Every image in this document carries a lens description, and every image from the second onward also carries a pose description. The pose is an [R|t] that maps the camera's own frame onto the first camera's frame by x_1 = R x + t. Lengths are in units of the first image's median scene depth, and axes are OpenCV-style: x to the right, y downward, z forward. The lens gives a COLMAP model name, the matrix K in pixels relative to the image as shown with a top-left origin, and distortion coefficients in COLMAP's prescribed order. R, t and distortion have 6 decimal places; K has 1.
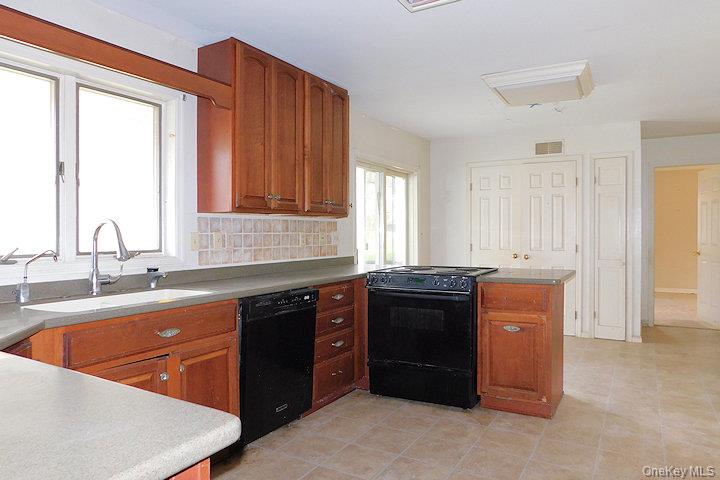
lens RADIAL K [[506.3, 0, 358.9], [0, 506.3, 236.5], [0, 0, 1]] dist [0.001956, 0.002510]
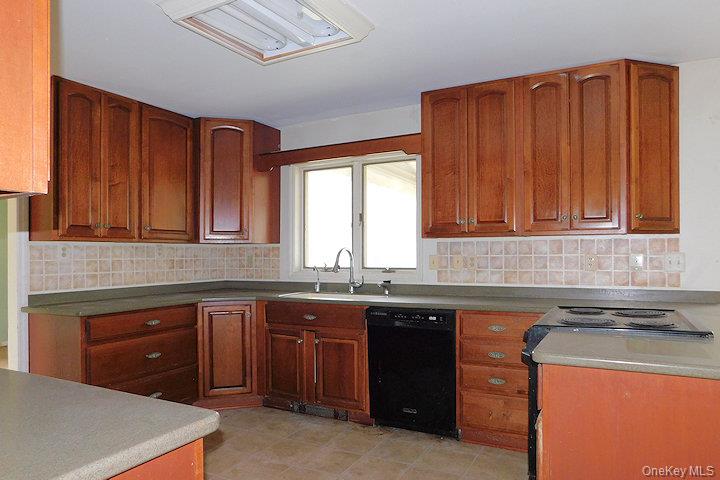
lens RADIAL K [[506.3, 0, 360.1], [0, 506.3, 244.9], [0, 0, 1]] dist [0.001956, 0.002510]
pose [[0.017319, -0.009146, -0.999808, 0.920120], [0.003116, 0.999954, -0.009094, -0.021855], [0.999845, -0.002958, 0.017347, 0.811176]]
